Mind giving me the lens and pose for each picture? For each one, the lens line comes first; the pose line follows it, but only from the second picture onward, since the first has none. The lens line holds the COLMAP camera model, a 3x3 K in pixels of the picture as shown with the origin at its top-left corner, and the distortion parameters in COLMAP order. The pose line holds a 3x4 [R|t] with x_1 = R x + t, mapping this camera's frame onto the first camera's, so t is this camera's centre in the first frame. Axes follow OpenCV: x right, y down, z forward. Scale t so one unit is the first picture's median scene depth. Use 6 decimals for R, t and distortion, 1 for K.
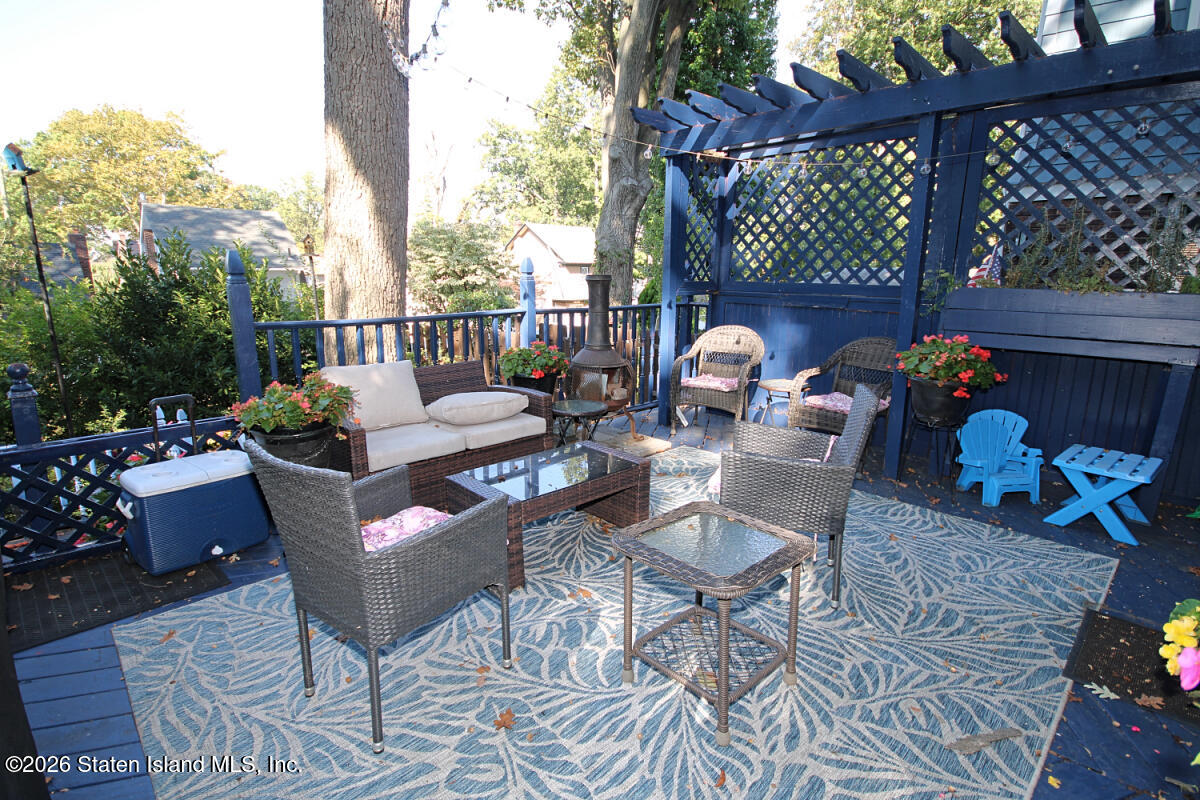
lens RADIAL K [[602.6, 0, 599.3], [0, 602.6, 400.0], [0, 0, 1]] dist [-0.001627, 0.001803]
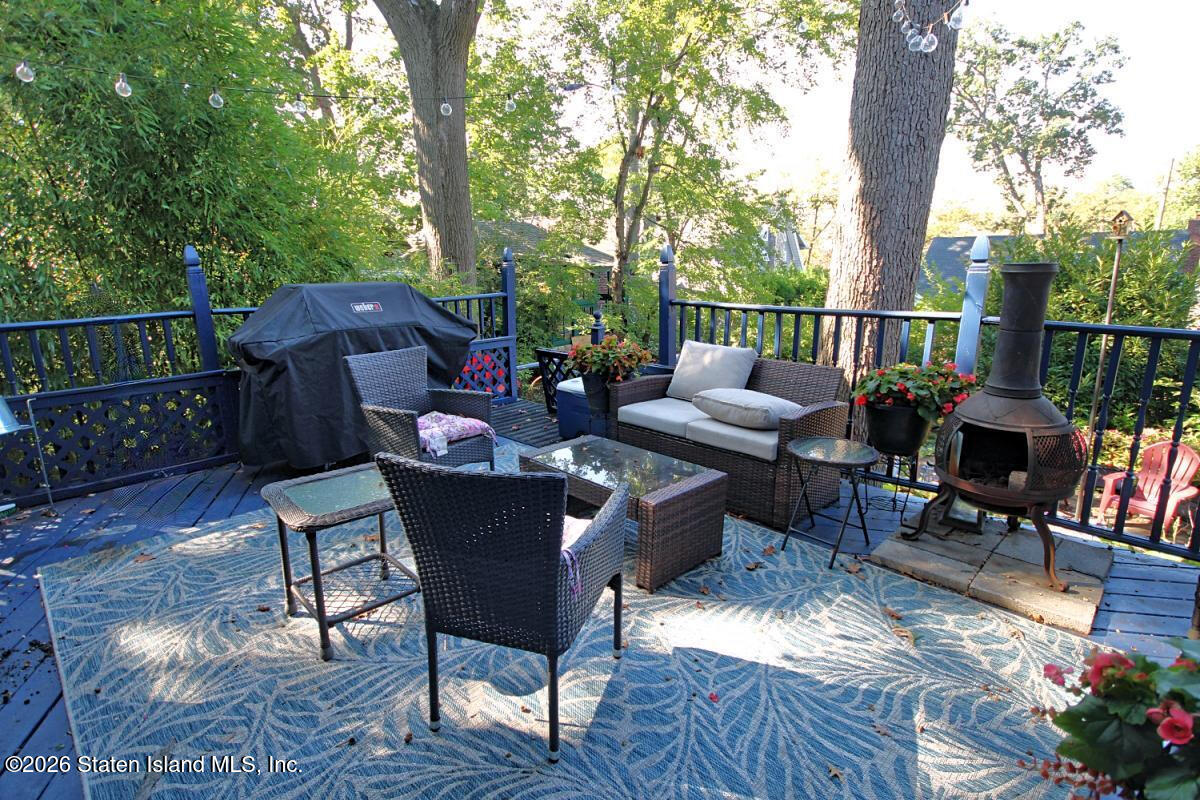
lens RADIAL K [[602.6, 0, 600.5], [0, 602.6, 396.7], [0, 0, 1]] dist [-0.001627, 0.001803]
pose [[-0.004735, 0.216183, -0.976341, 0.566823], [-0.202569, 0.955903, 0.212640, -0.126959], [0.979257, 0.198783, 0.039266, 0.613368]]
